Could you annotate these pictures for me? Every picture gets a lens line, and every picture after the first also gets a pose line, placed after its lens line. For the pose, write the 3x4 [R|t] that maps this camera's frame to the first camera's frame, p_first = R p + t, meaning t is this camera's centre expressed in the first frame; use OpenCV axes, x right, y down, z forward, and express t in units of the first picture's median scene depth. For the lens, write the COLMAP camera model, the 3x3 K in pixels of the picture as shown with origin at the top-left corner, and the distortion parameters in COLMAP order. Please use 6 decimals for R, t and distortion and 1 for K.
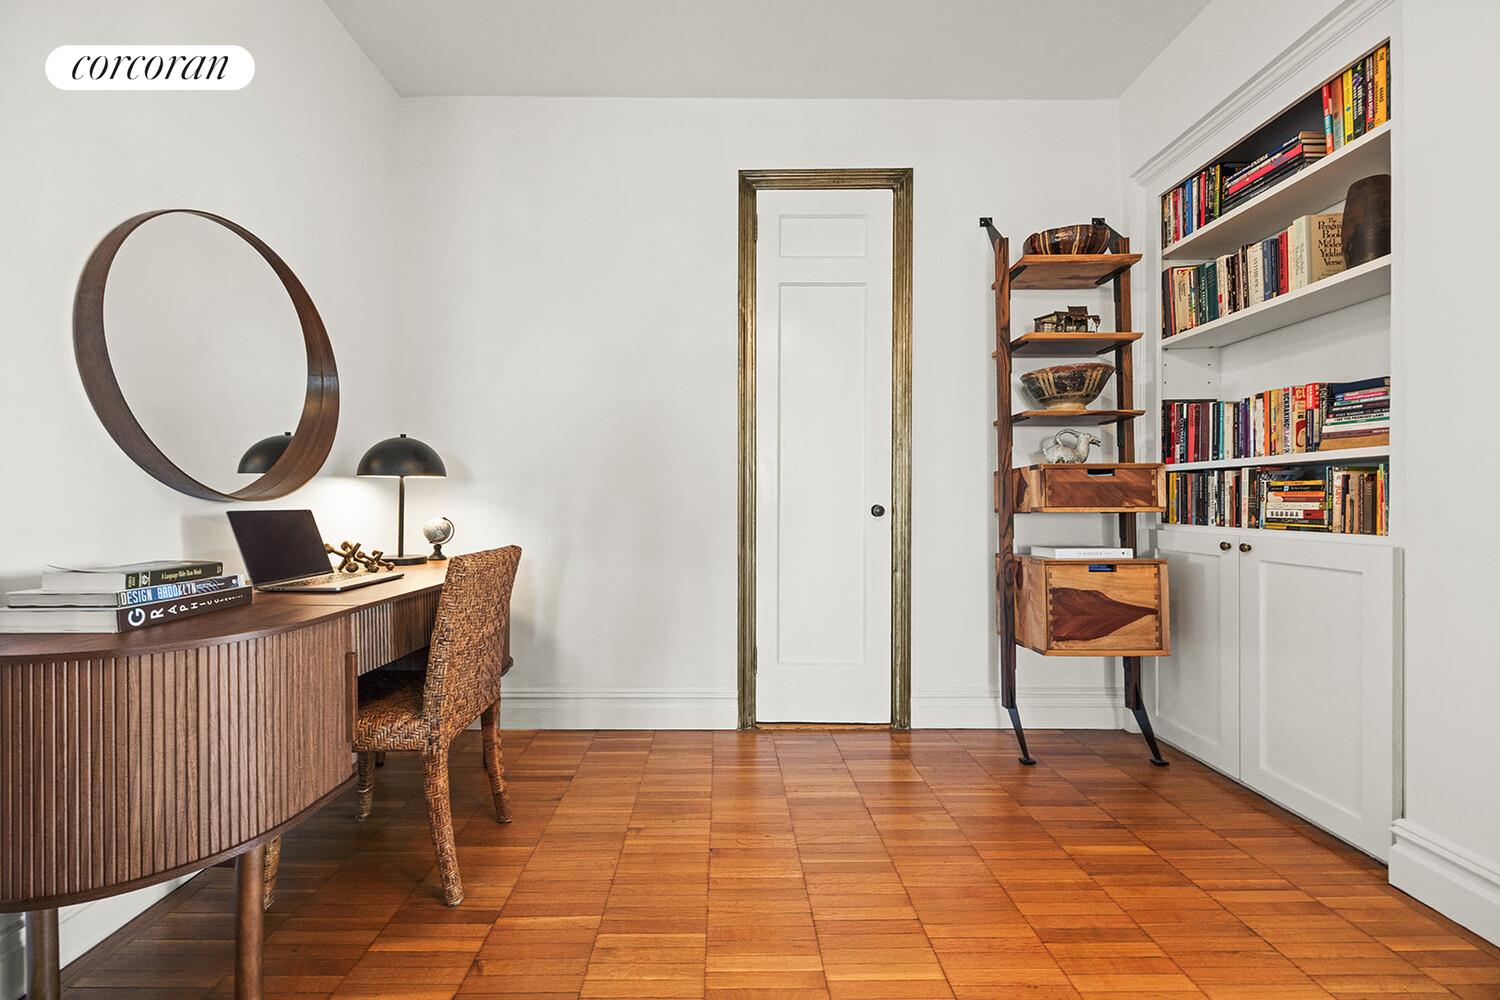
lens RADIAL K [[583.8, 0, 743.4], [0, 583.8, 500.0], [0, 0, 1]] dist [-0.001071, -0.000189]
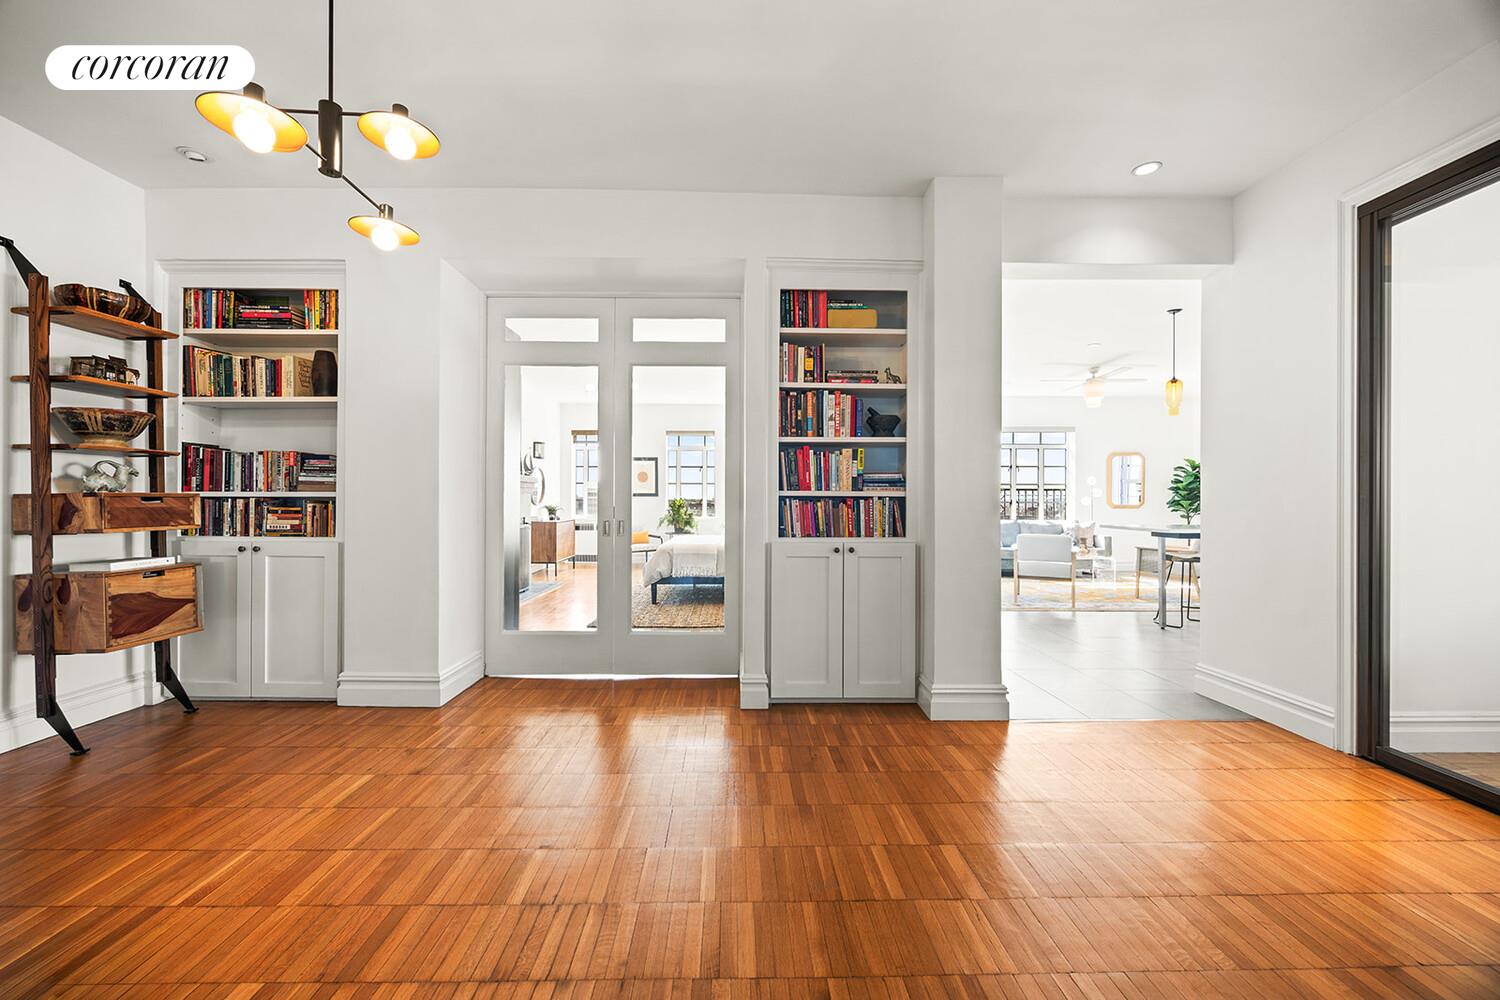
lens RADIAL K [[583.8, 0, 743.4], [0, 583.8, 500.0], [0, 0, 1]] dist [-0.001071, -0.000189]
pose [[0.000454, 0.002014, 0.999998, -0.679983], [-0.007458, 0.999970, -0.002010, -0.054561], [-0.999972, -0.007457, 0.000469, -0.307080]]
